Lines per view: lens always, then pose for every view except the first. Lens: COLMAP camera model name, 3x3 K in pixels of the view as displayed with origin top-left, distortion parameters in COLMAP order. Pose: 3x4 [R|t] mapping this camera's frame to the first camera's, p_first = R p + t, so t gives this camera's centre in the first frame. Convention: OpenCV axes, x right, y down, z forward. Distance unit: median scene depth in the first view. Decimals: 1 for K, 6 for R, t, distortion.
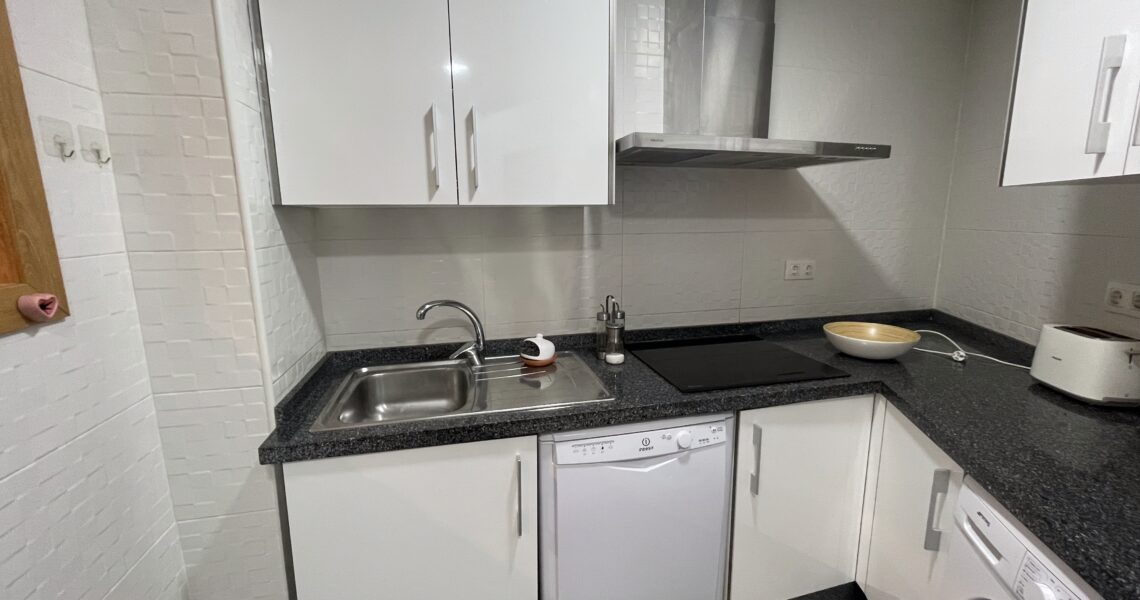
lens RADIAL K [[458.0, 0, 570.8], [0, 458.0, 298.8], [0, 0, 1]] dist [-0.004216, -0.000391]
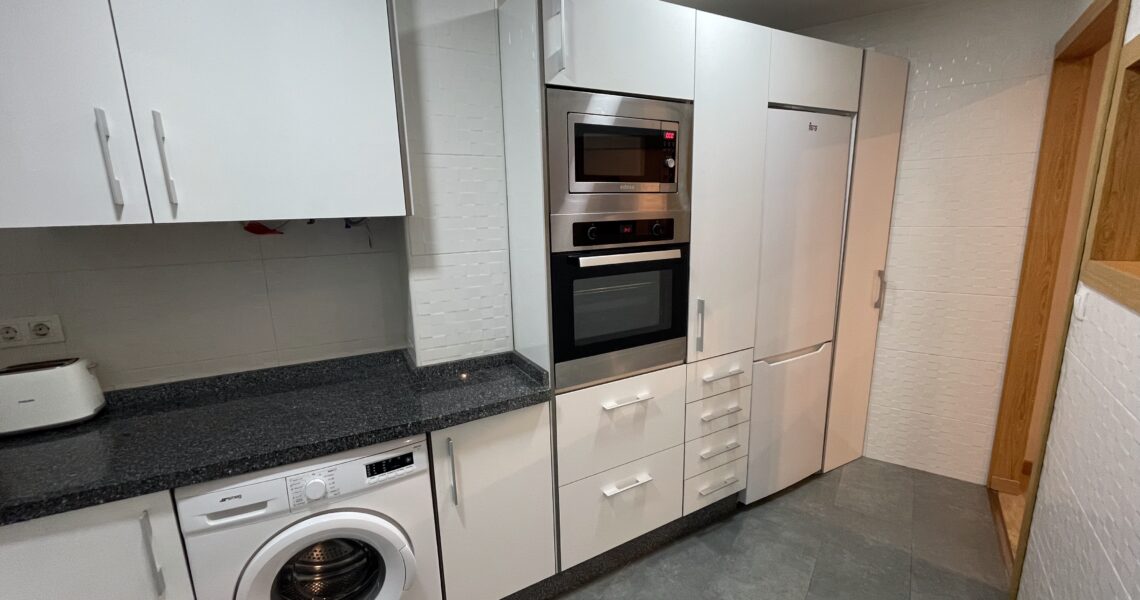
lens RADIAL K [[458.0, 0, 570.8], [0, 458.0, 298.8], [0, 0, 1]] dist [-0.004216, -0.000391]
pose [[-0.632964, -0.127014, 0.763691, -0.372897], [0.167644, 0.940557, 0.295377, -0.160411], [-0.755812, 0.314992, -0.574046, 0.576499]]
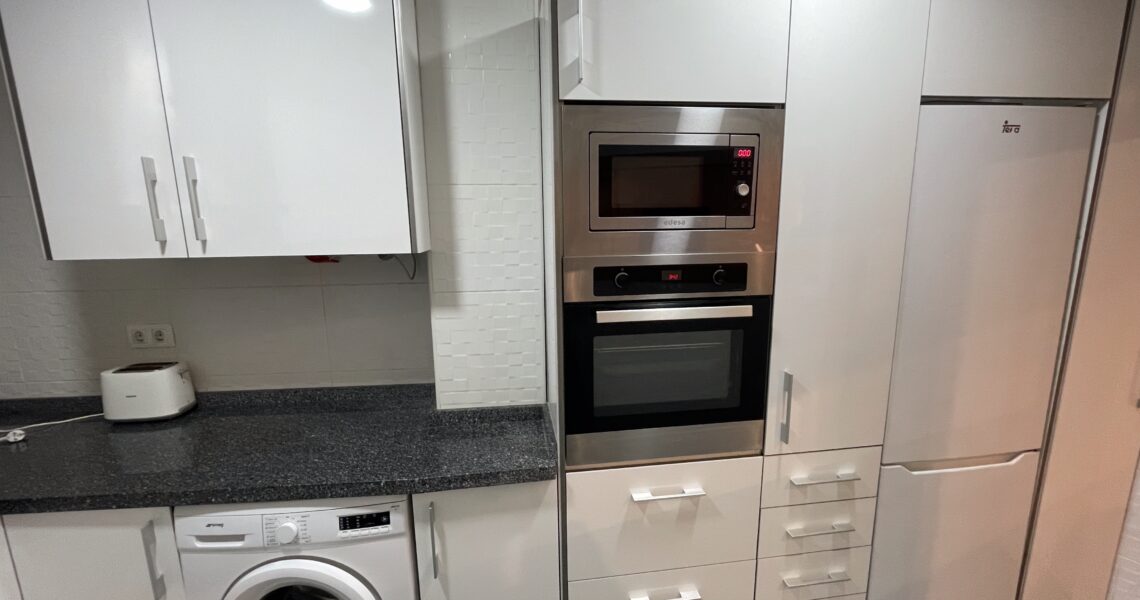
lens RADIAL K [[458.0, 0, 570.8], [0, 458.0, 298.8], [0, 0, 1]] dist [-0.004216, -0.000391]
pose [[-0.306340, -0.147420, 0.940438, -0.343777], [0.185438, 0.959767, 0.210855, -0.143169], [-0.933686, 0.238986, -0.266677, 0.177984]]
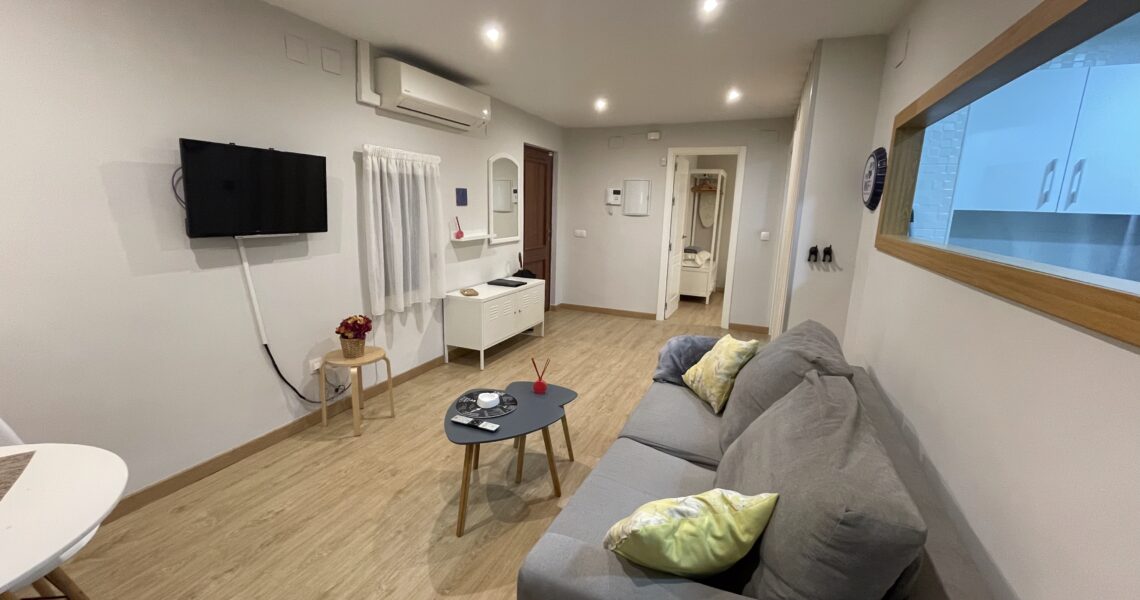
lens RADIAL K [[458.0, 0, 570.8], [0, 458.0, 298.8], [0, 0, 1]] dist [-0.004216, -0.000391]
pose [[0.792865, 0.149006, -0.590899, -0.624970], [-0.137823, 0.988367, 0.064306, 0.265640], [0.593607, 0.030454, 0.804178, -1.489591]]
